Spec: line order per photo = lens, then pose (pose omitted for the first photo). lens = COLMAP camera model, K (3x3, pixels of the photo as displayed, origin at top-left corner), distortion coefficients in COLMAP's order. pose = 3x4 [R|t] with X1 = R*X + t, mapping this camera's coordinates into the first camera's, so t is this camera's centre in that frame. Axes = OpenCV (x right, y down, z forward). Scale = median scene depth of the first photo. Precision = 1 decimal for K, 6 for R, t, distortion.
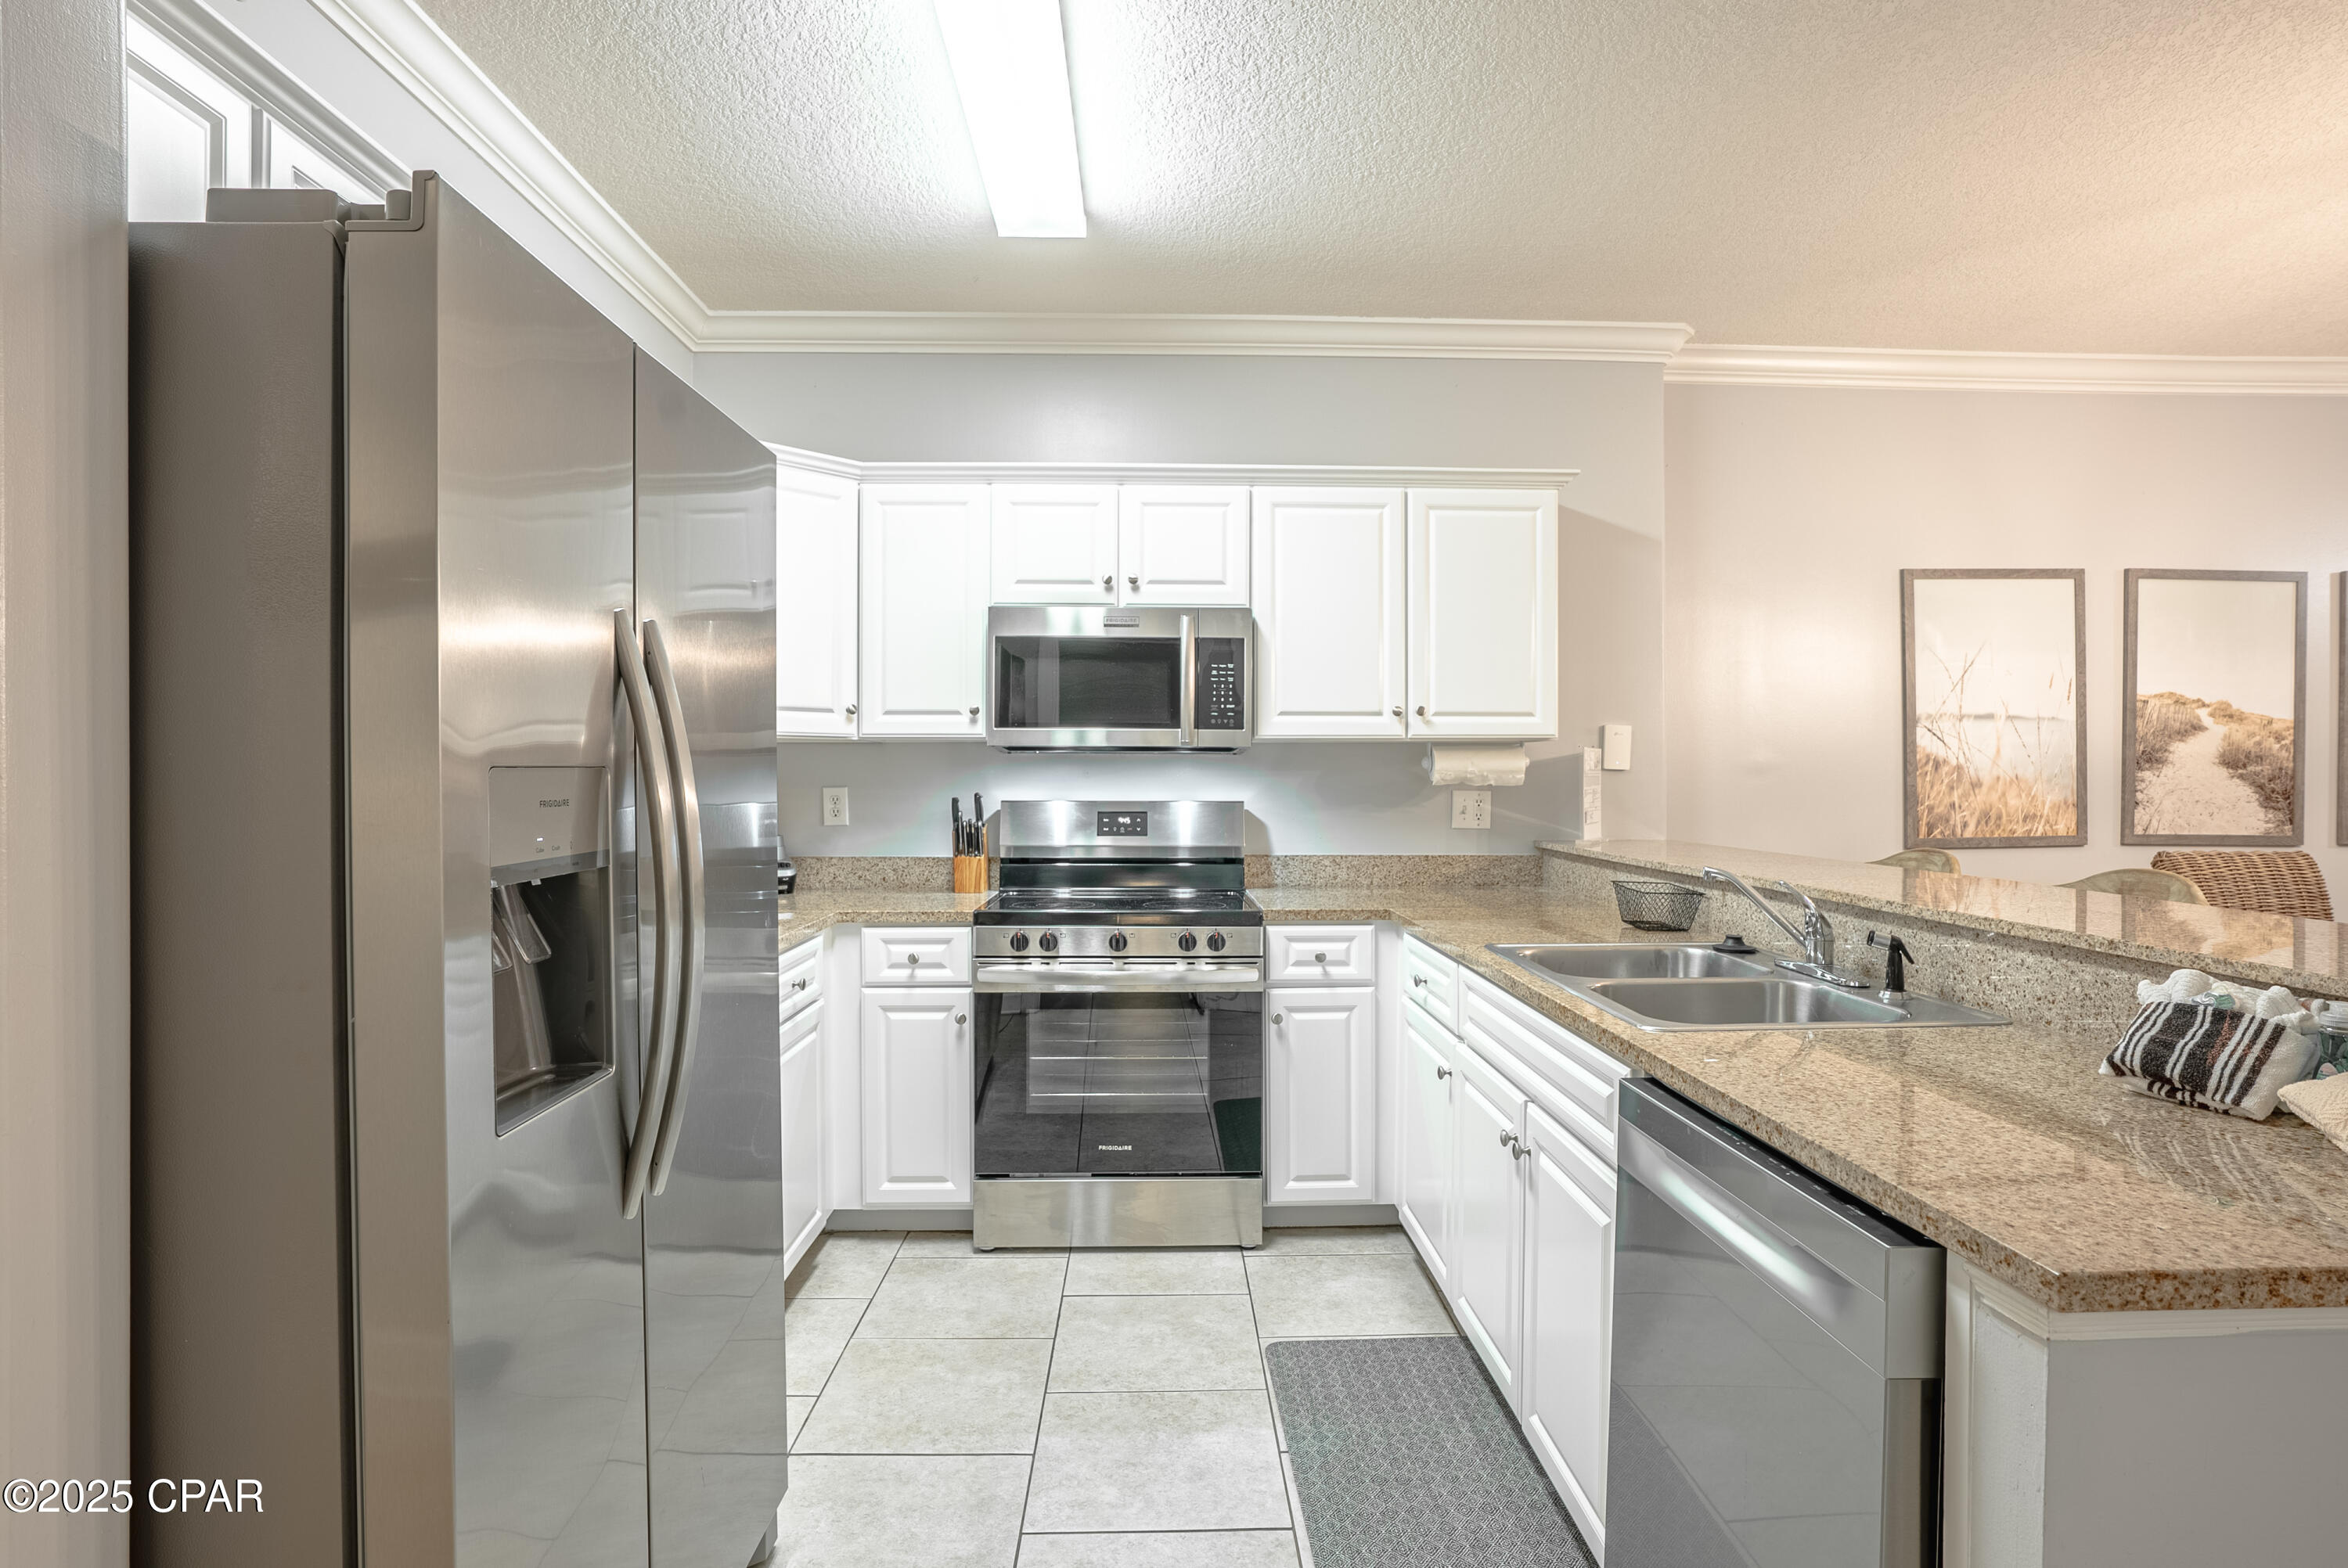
lens RADIAL K [[1194.1, 0, 1174.0], [0, 1194.1, 784.0], [0, 0, 1]] dist [-0.063841, 0.029302]
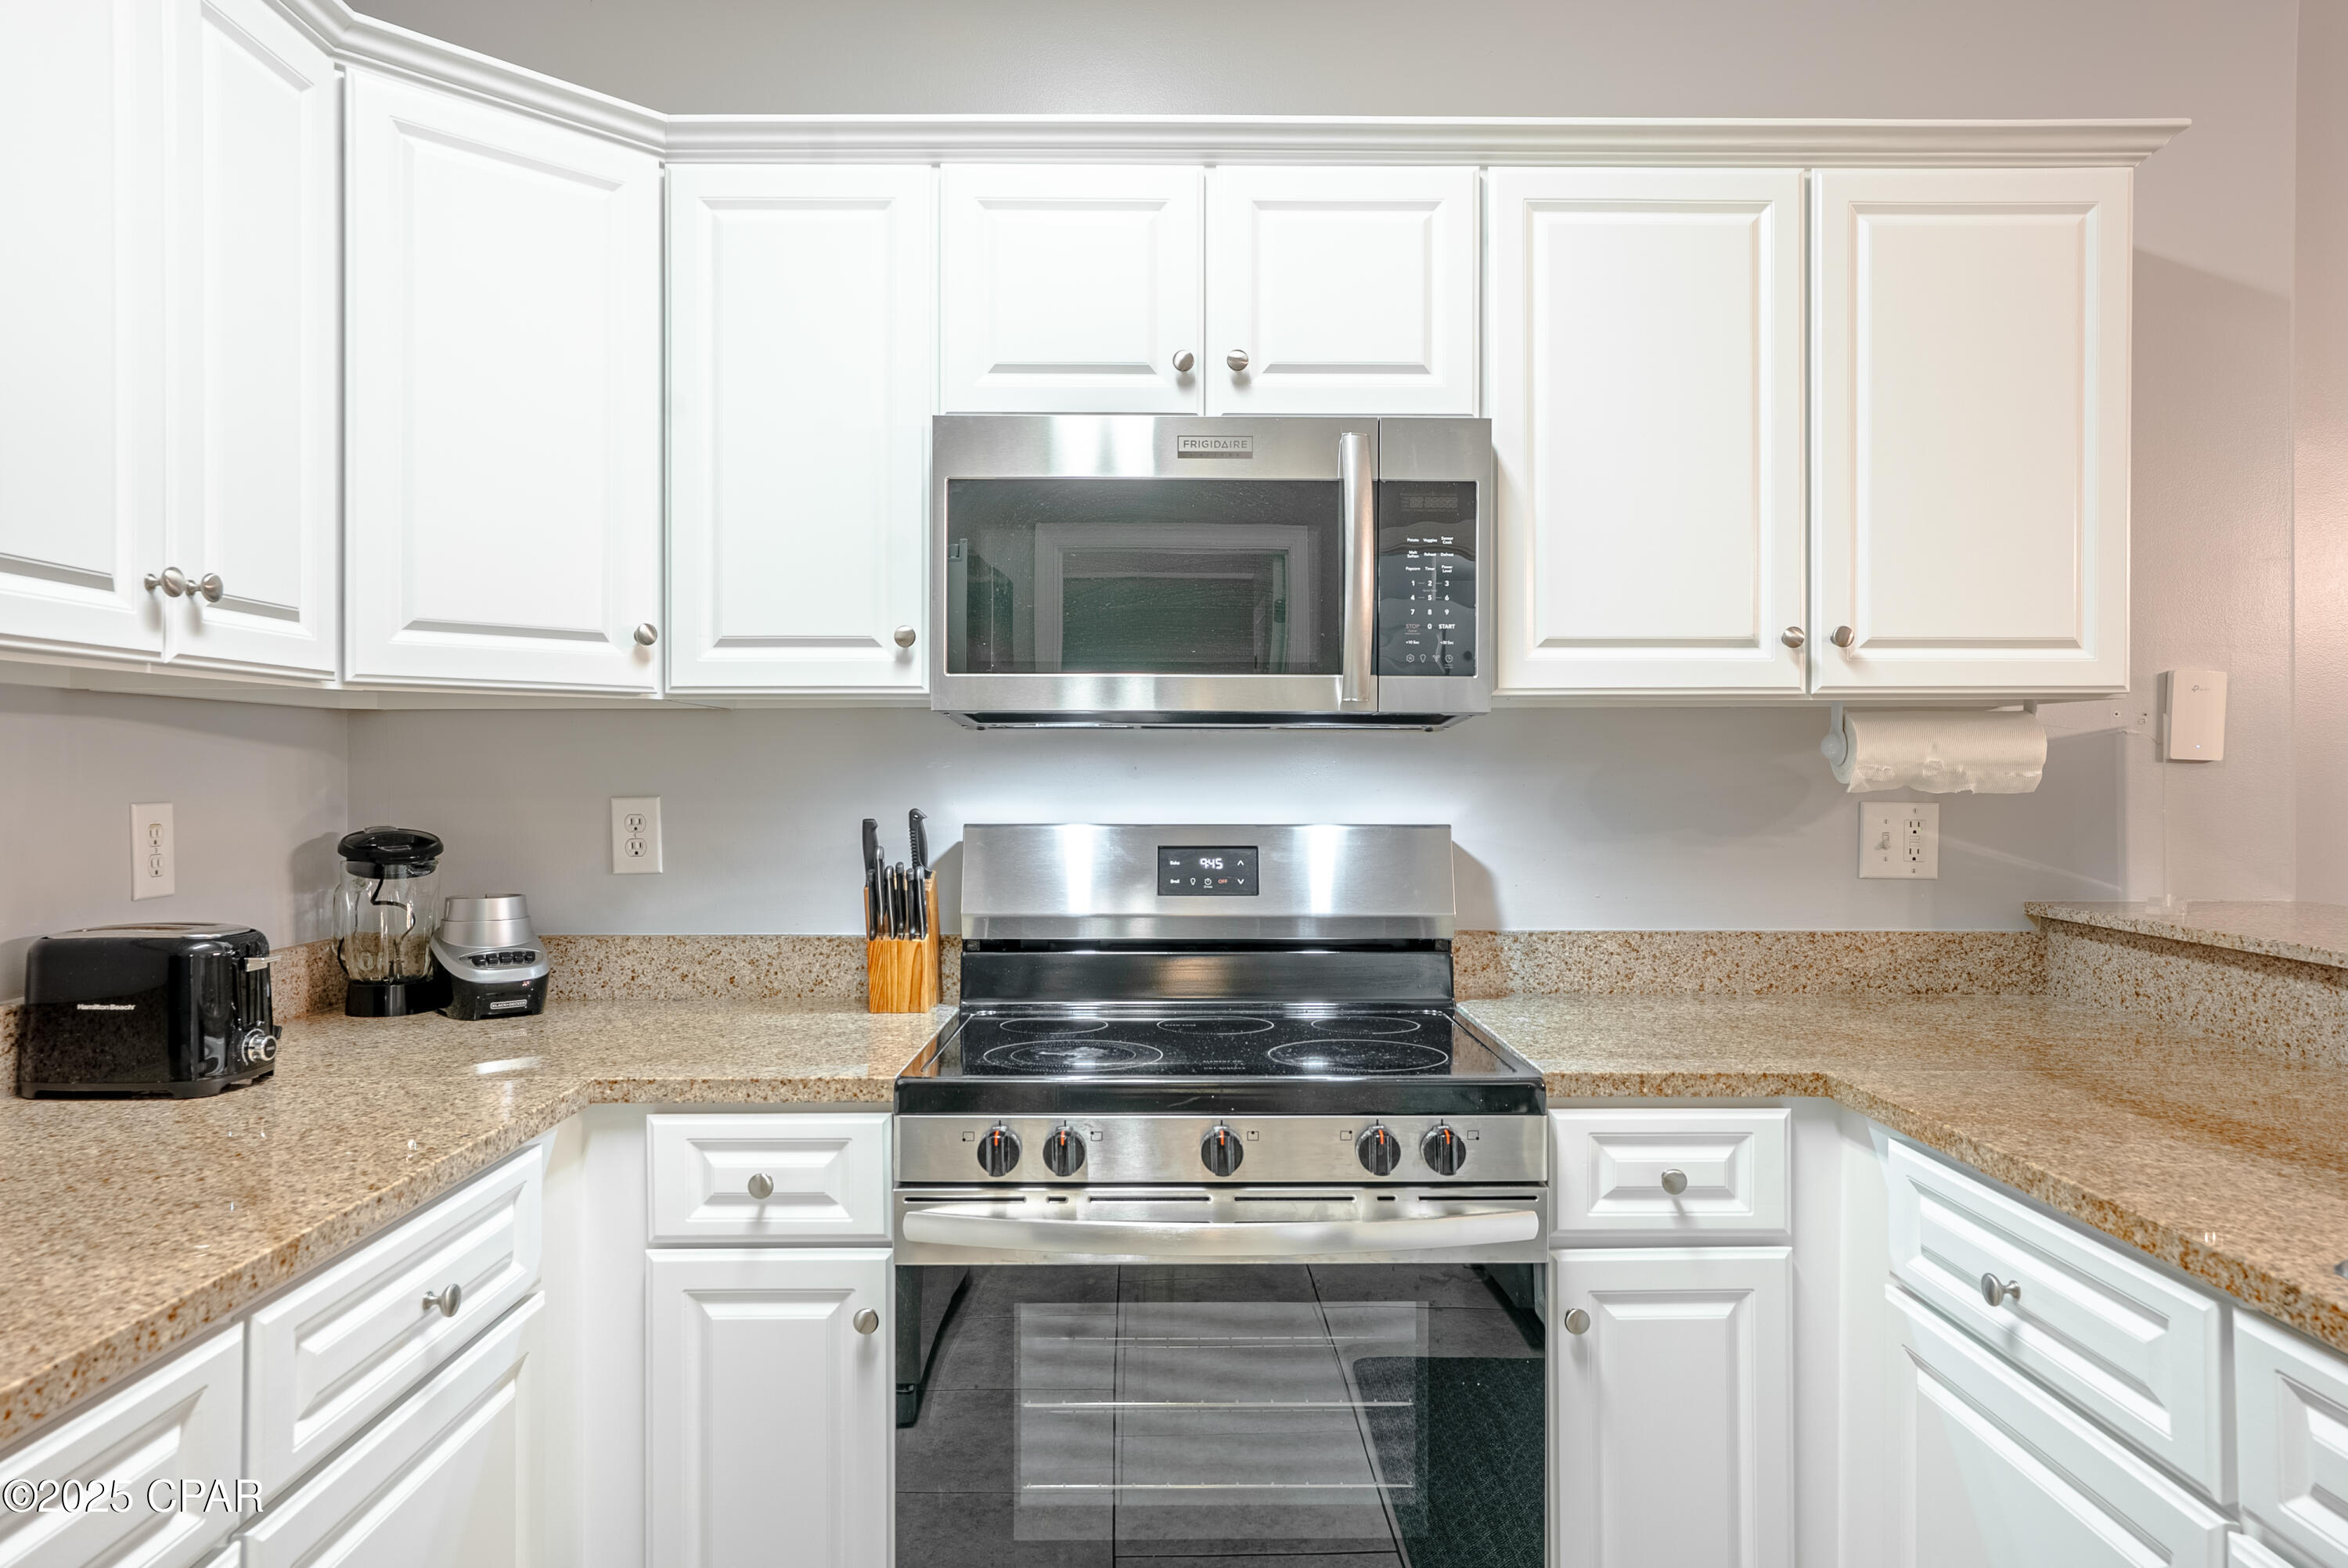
lens RADIAL K [[1504.5, 0, 1174.0], [0, 1504.5, 784.0], [0, 0, 1]] dist [-0.016186, 0.000041]
pose [[0.999800, -0.001219, -0.019957, -0.047366], [0.001241, 0.999999, 0.001082, -0.003600], [0.019956, -0.001107, 0.999800, 0.395456]]
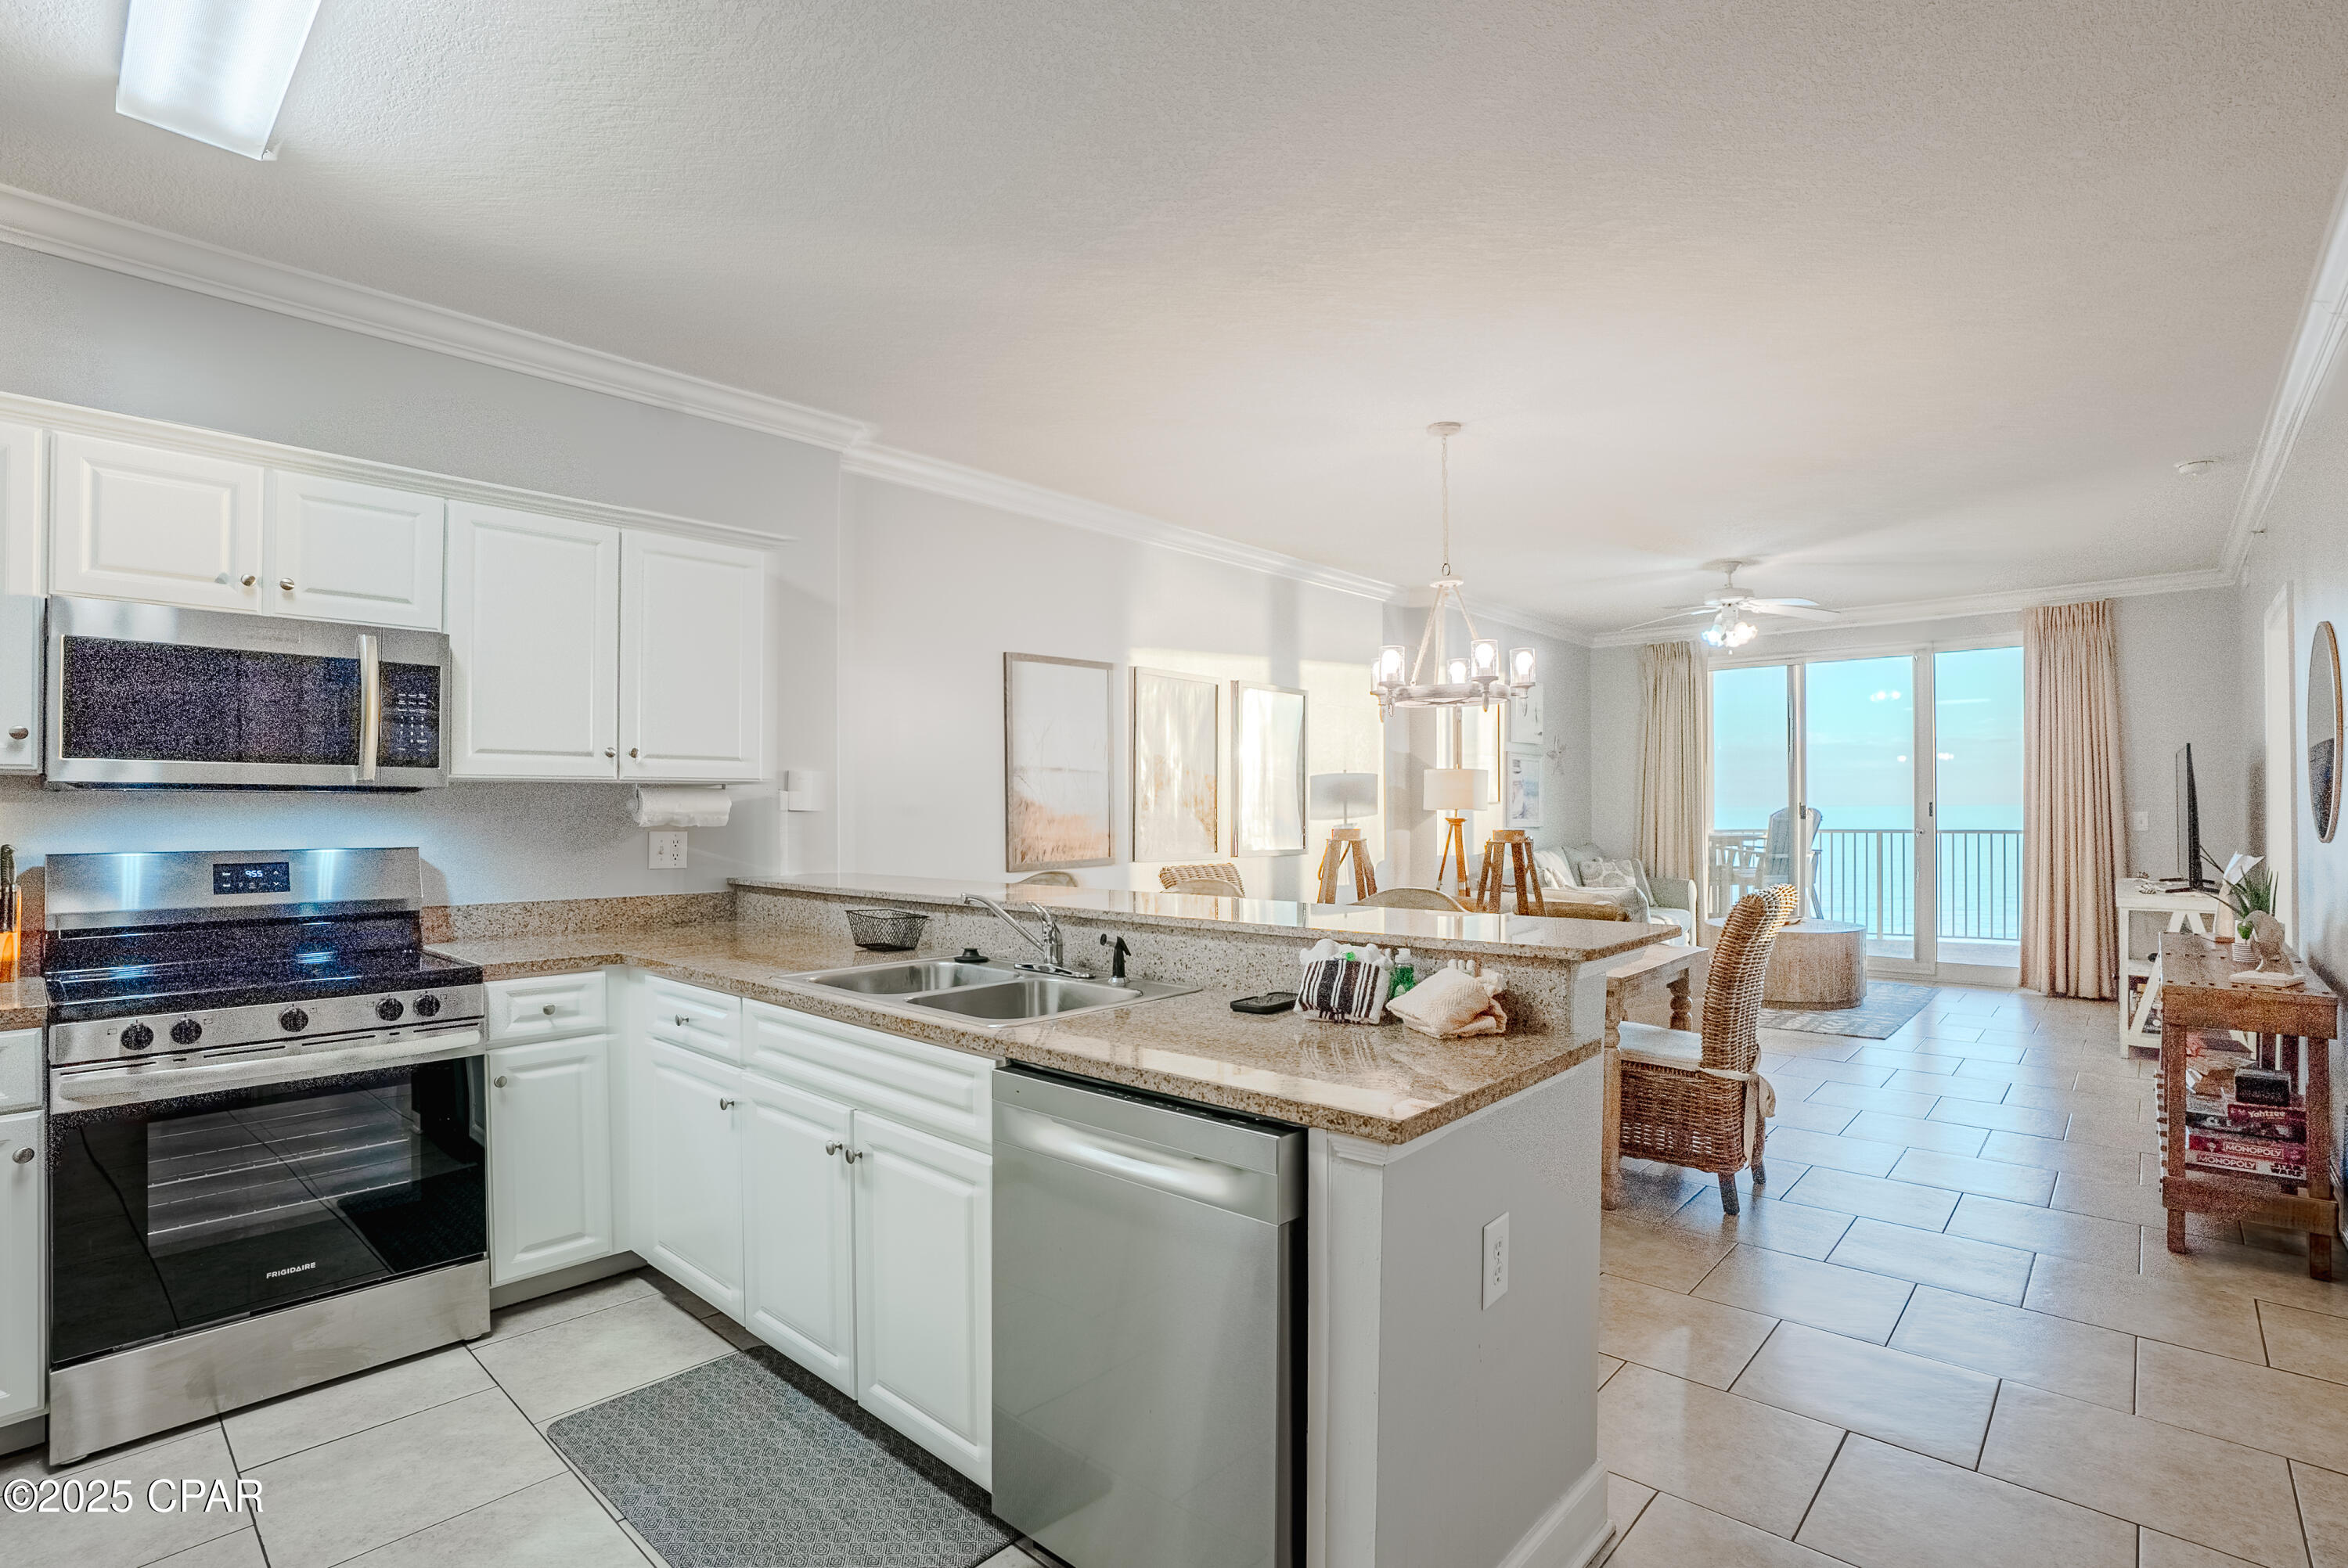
lens RADIAL K [[1123.1, 0, 1178.0], [0, 1123.1, 799.9], [0, 0, 1]] dist [-0.075857, 0.030151]
pose [[0.690891, 0.003880, 0.722949, -0.147831], [0.008656, 0.999870, -0.013638, -0.005037], [-0.722907, 0.015680, 0.690767, 0.027536]]
